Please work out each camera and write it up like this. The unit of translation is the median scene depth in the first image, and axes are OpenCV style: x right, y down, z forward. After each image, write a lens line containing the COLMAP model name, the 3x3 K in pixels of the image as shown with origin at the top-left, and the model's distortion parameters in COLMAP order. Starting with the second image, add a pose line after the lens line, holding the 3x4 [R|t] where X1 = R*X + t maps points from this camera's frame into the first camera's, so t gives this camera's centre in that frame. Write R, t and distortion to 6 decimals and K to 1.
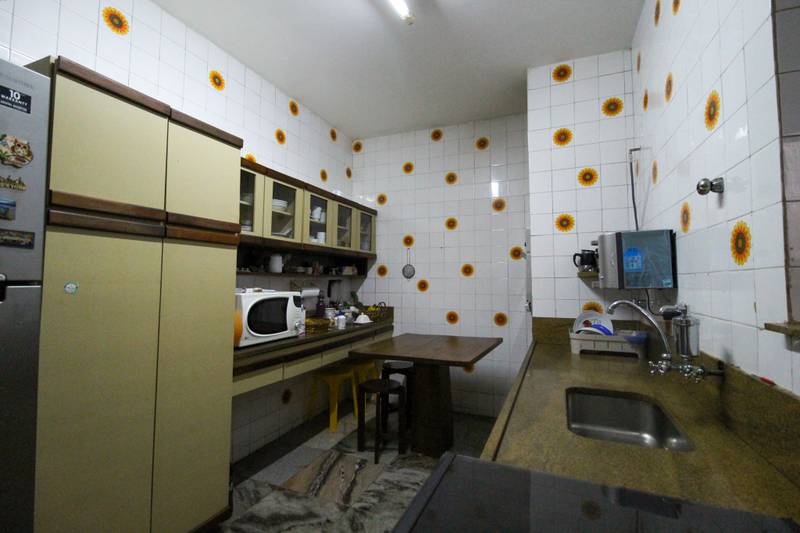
lens RADIAL K [[367.1, 0, 408.5], [0, 367.1, 263.4], [0, 0, 1]] dist [0.003804, -0.004994]
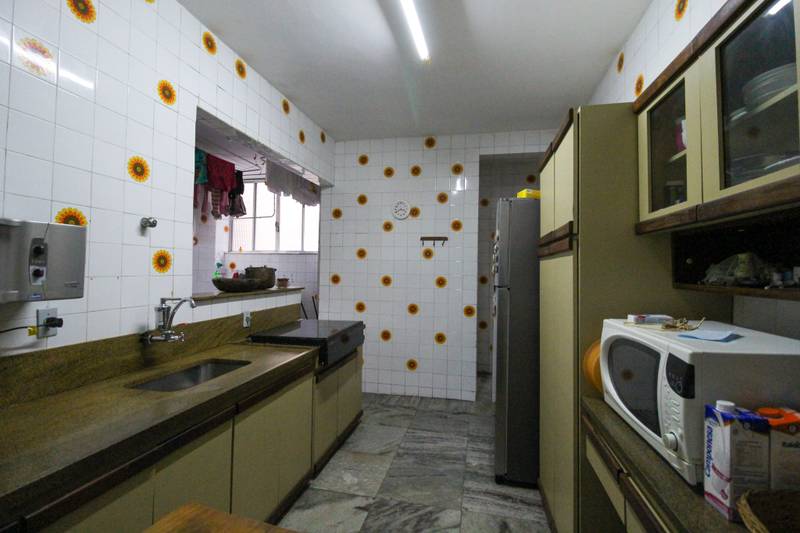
lens RADIAL K [[367.1, 0, 407.2], [0, 367.1, 267.2], [0, 0, 1]] dist [0.003804, -0.004994]
pose [[-0.981933, -0.014257, -0.188689, 0.012118], [-0.003555, 0.998371, -0.056940, 0.036187], [0.189194, -0.055240, -0.980385, 1.434108]]
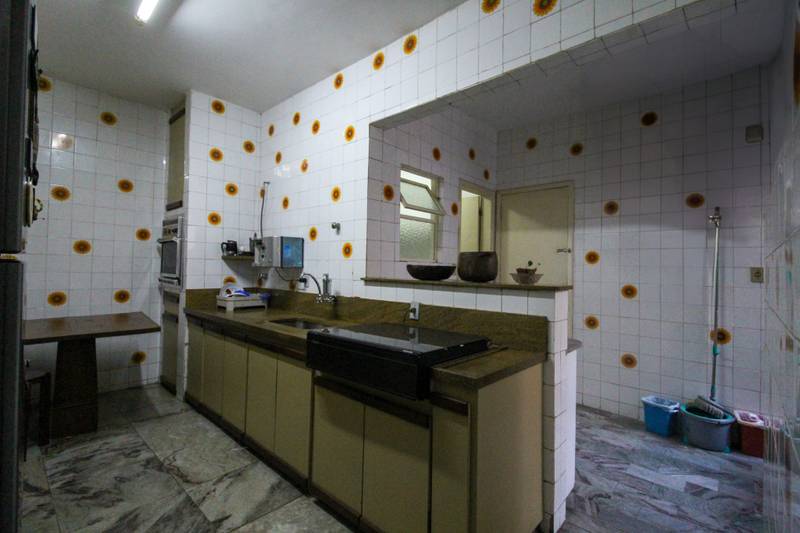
lens RADIAL K [[367.1, 0, 404.3], [0, 367.1, 259.9], [0, 0, 1]] dist [0.003804, -0.004994]
pose [[0.339360, 0.030685, 0.940156, -0.700424], [-0.067747, 0.997670, -0.008108, 0.004689], [-0.938214, -0.060941, 0.340648, -0.151639]]
